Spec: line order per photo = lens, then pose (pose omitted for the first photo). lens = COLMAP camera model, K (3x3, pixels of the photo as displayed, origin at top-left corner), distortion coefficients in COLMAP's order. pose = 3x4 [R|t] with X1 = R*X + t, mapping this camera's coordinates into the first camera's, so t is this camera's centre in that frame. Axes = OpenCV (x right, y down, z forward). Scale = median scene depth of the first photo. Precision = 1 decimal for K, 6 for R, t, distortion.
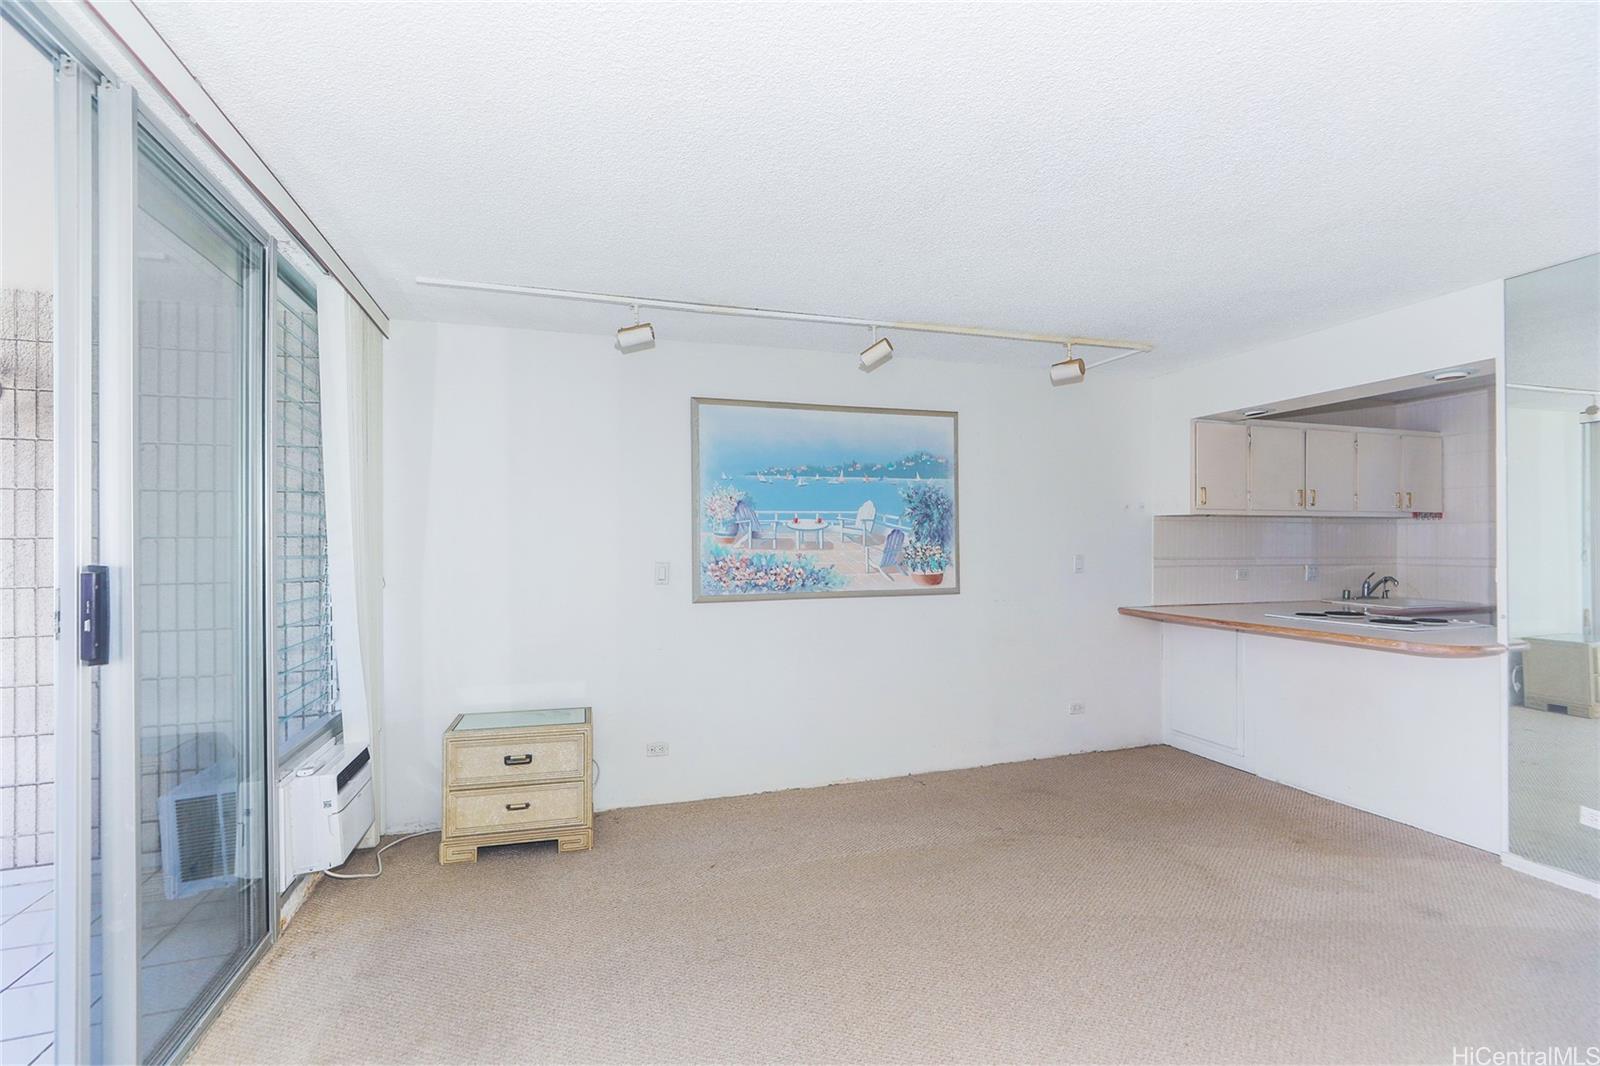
lens RADIAL K [[748.3, 0, 806.2], [0, 748.3, 541.7], [0, 0, 1]] dist [-0.013912, 0.003847]
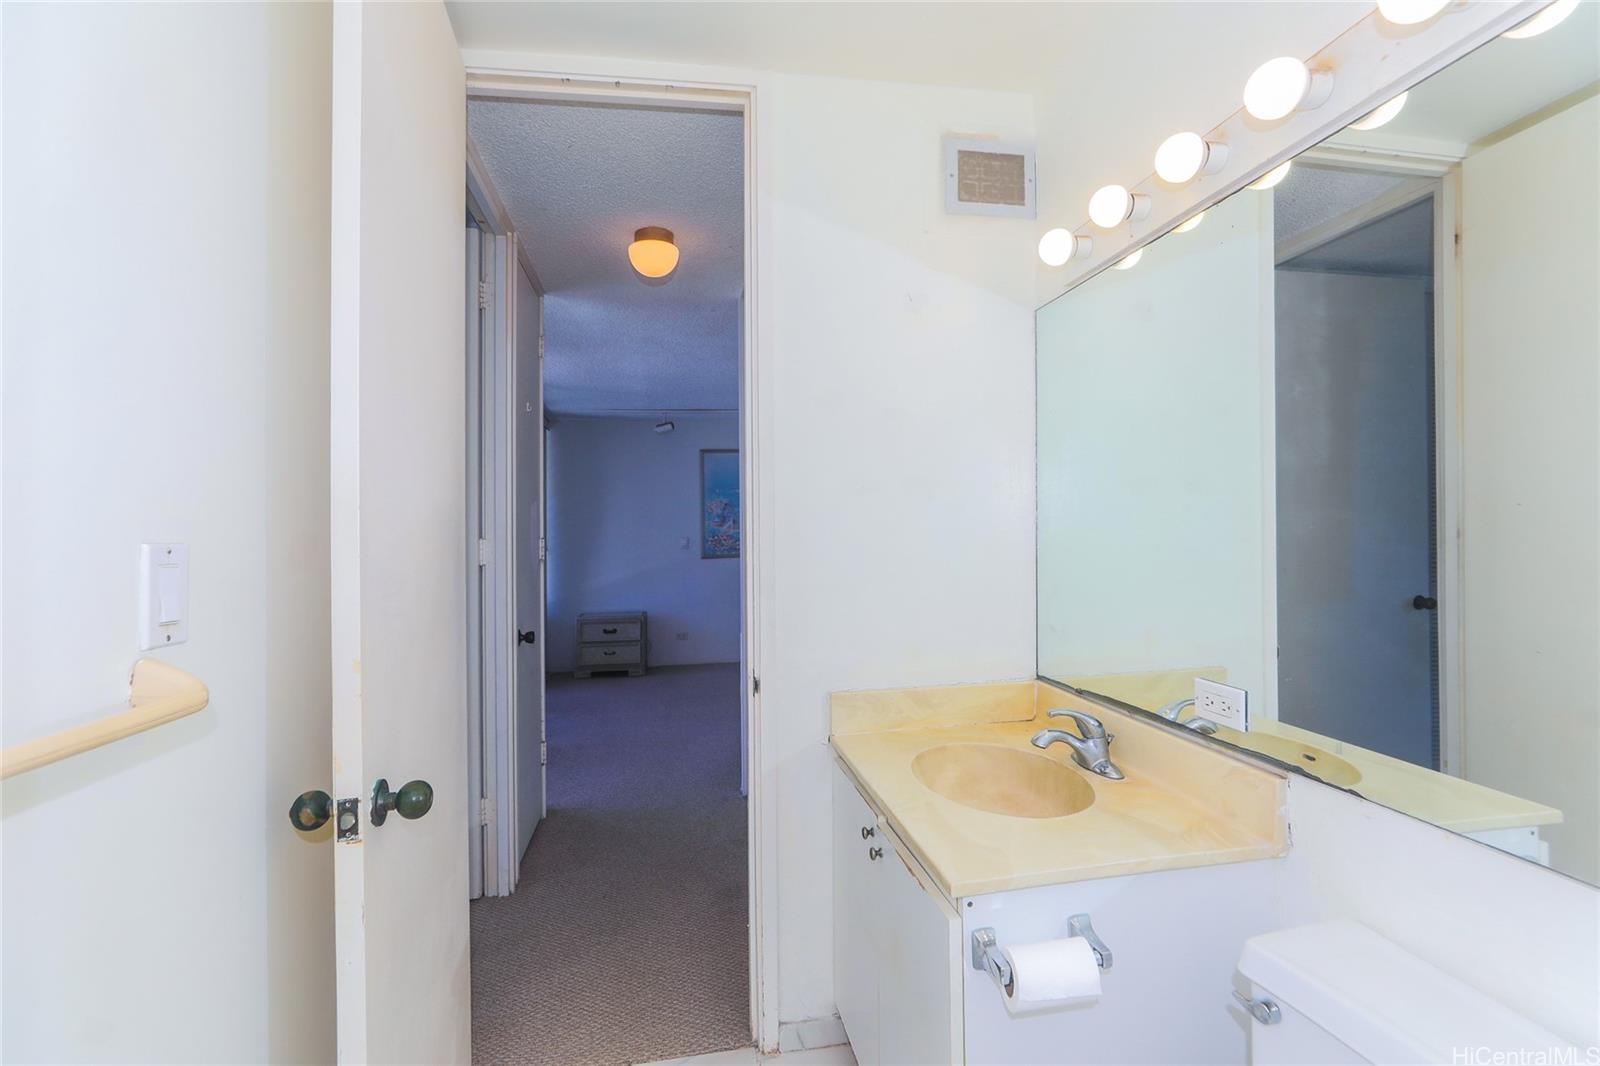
lens RADIAL K [[748.3, 0, 825.3], [0, 748.3, 489.3], [0, 0, 1]] dist [-0.013912, 0.003847]
pose [[0.992099, -0.003455, -0.125410, 0.391544], [0.001988, 0.999928, -0.011825, -0.068203], [0.125442, 0.011483, 0.992035, -0.829369]]
